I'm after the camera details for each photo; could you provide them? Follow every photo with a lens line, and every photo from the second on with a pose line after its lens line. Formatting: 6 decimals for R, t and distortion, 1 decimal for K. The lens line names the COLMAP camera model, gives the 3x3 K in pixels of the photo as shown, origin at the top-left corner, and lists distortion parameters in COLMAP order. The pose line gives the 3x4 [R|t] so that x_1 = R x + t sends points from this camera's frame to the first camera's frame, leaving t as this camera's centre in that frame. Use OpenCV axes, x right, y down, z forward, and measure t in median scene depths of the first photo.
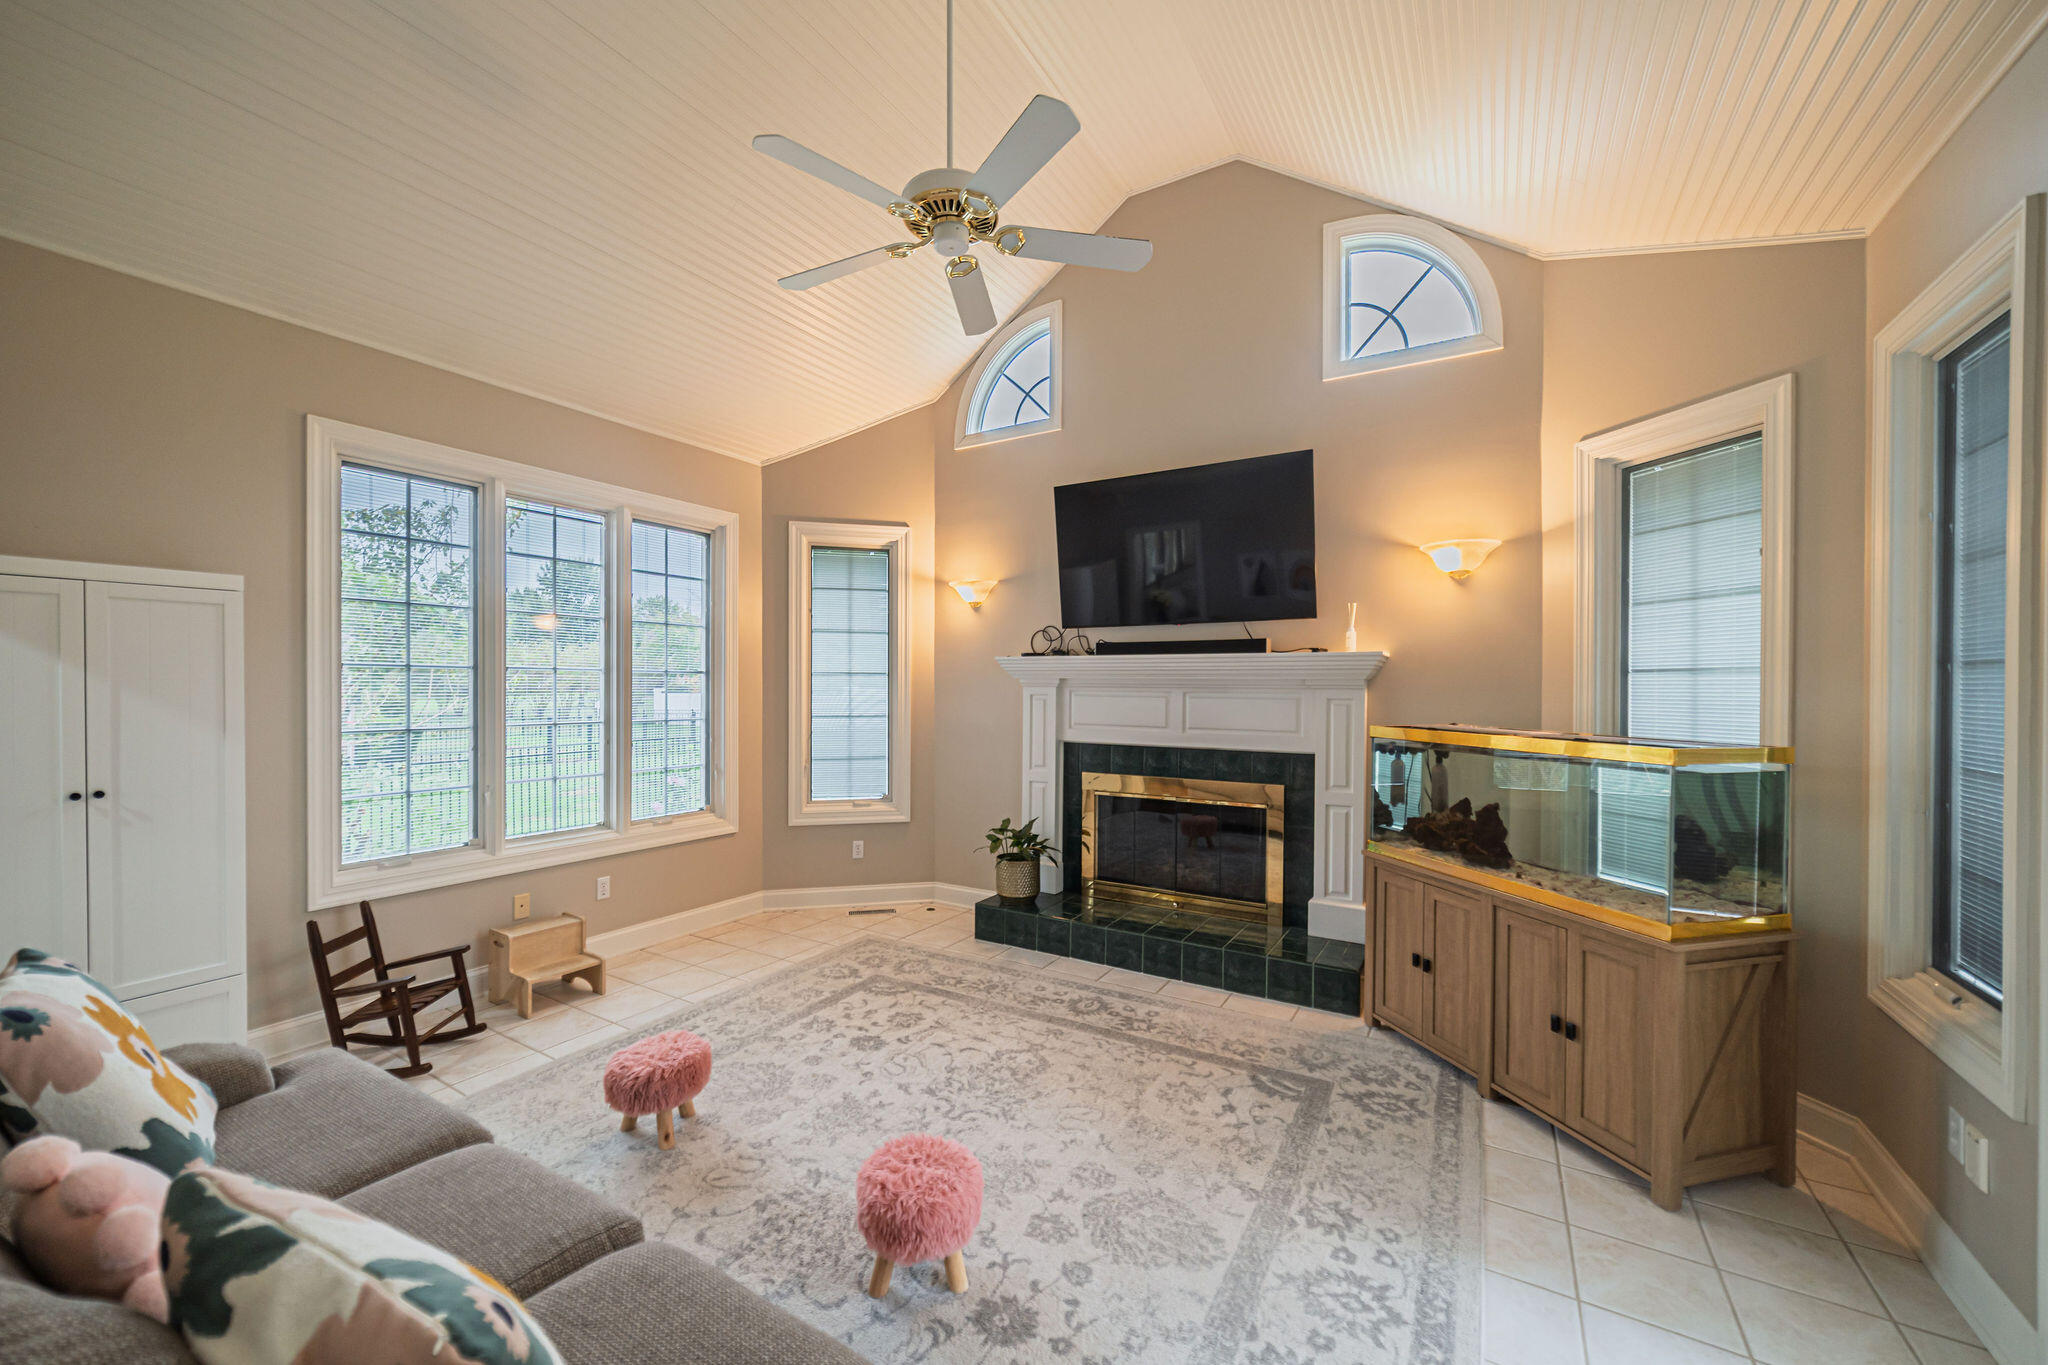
lens RADIAL K [[778.0, 0, 1015.1], [0, 778.0, 692.4], [0, 0, 1]] dist [-0.003362, 0.001749]
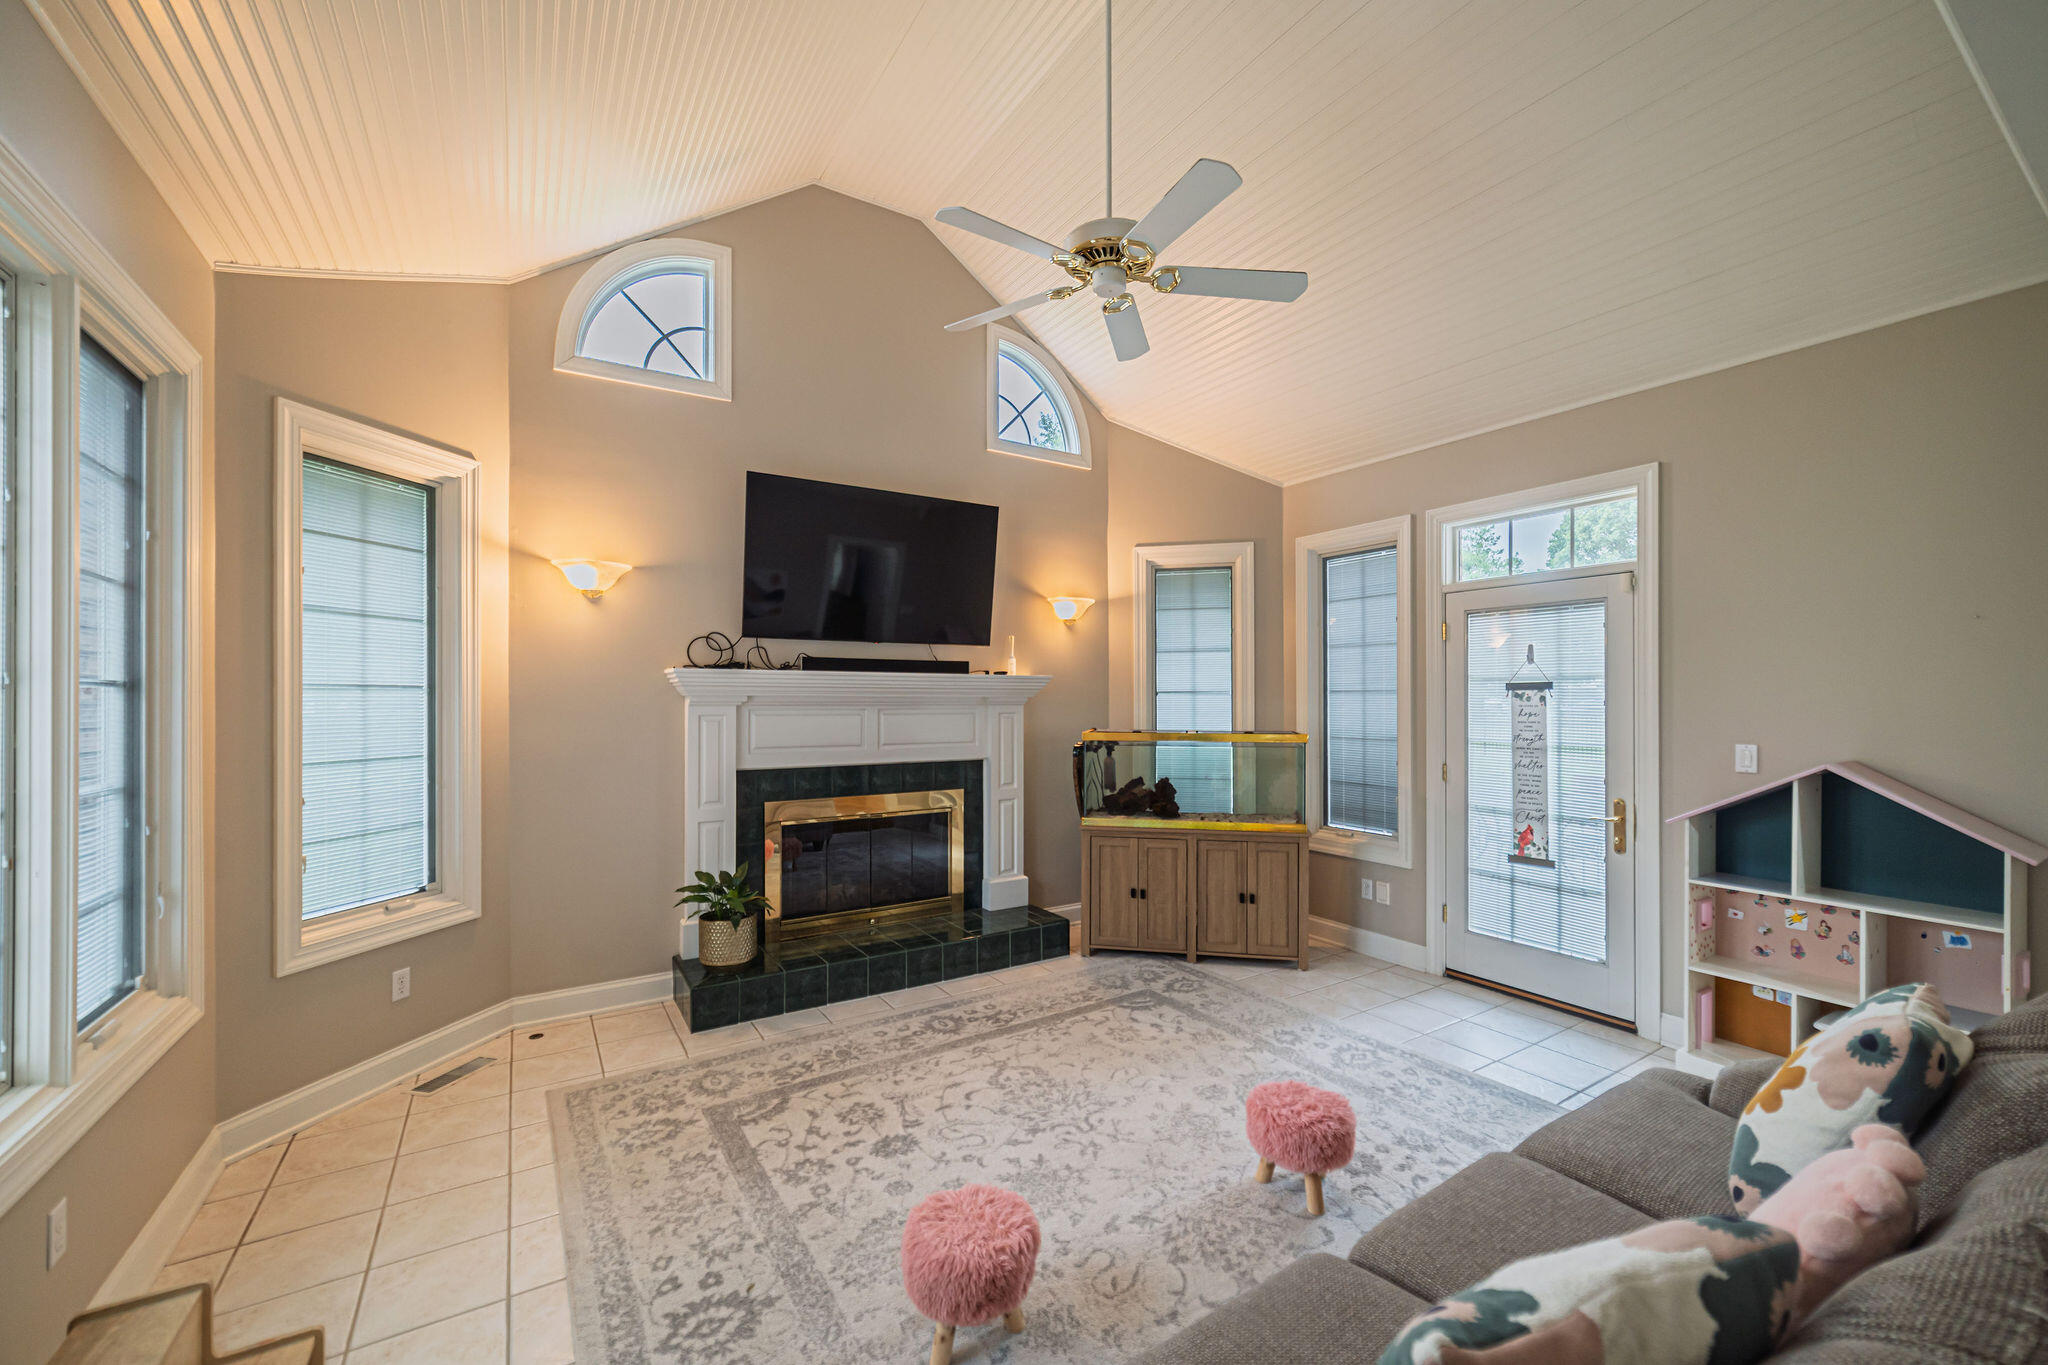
lens RADIAL K [[793.7, 0, 1036.9], [0, 793.7, 697.8], [0, 0, 1]] dist [-0.004008, 0.002066]
pose [[0.450835, -0.002635, 0.892603, -0.683013], [0.011862, 0.999925, -0.003040, -0.011065], [-0.892529, 0.011959, 0.450832, 0.385402]]
